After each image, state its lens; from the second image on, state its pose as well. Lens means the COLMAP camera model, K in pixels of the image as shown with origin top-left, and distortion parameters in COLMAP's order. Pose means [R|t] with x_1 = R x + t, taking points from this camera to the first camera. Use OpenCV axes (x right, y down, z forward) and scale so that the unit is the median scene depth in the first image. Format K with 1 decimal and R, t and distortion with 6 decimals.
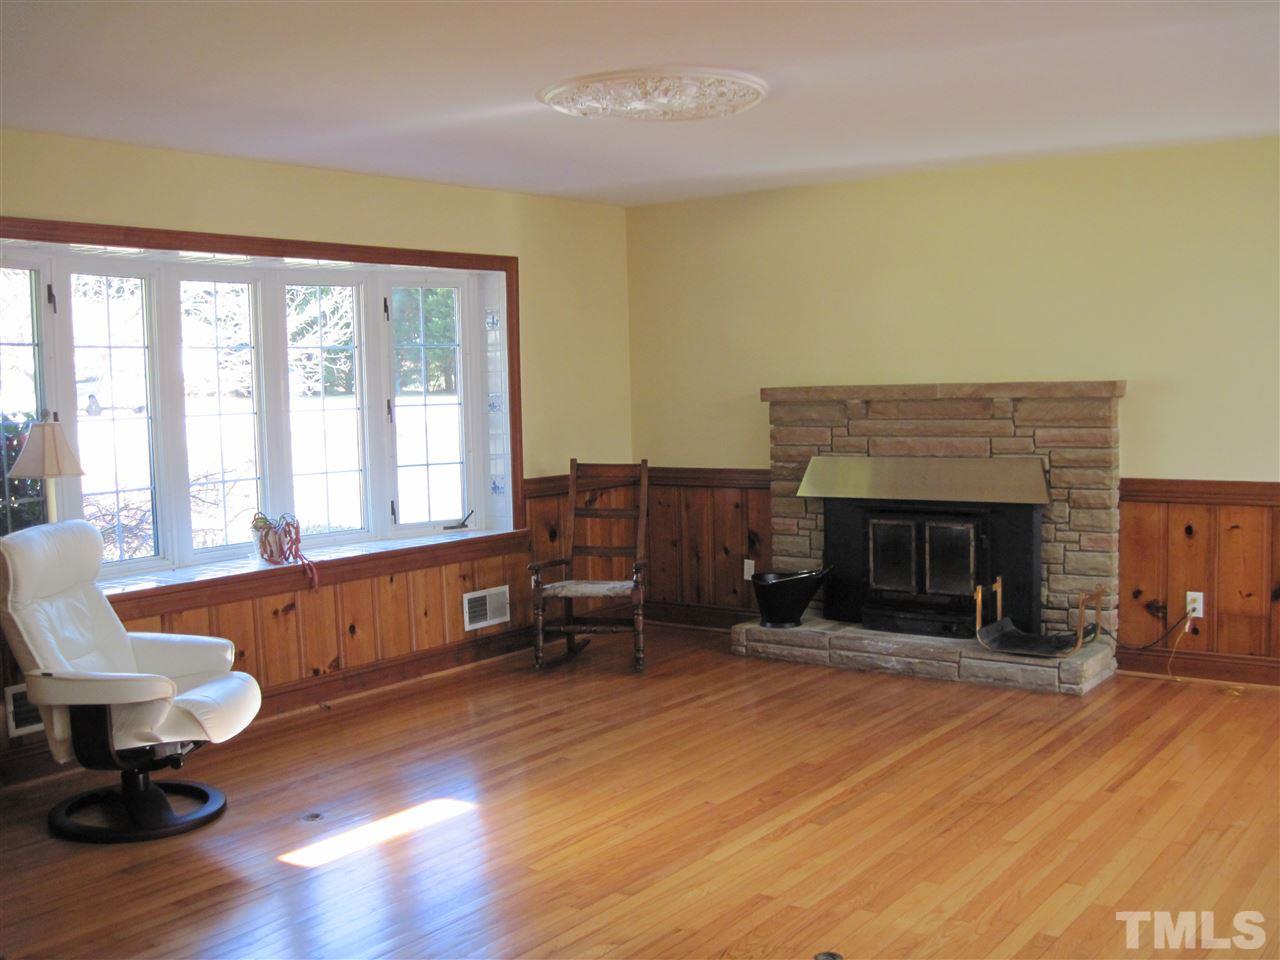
lens RADIAL K [[1306.7, 0, 640.0], [0, 1306.7, 480.0], [0, 0, 1]] dist [-0.104897, 0.013739]
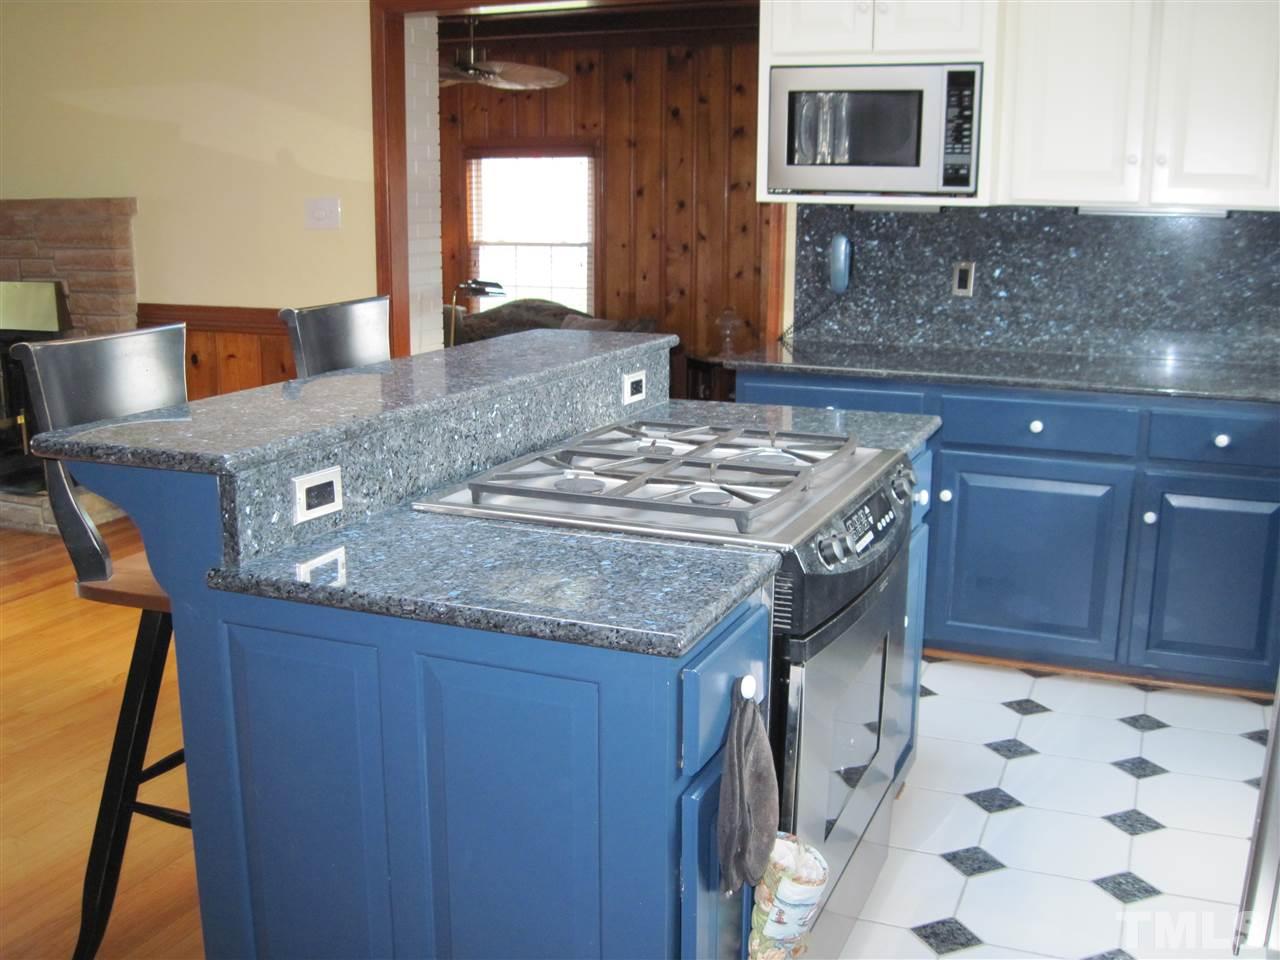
lens RADIAL K [[1306.7, 0, 640.0], [0, 1306.7, 480.0], [0, 0, 1]] dist [-0.104897, 0.013739]
pose [[0.970371, -0.021845, 0.240632, 0.503078], [-0.011510, 0.990595, 0.136345, -0.005518], [-0.241347, -0.135075, 0.960992, 0.000074]]
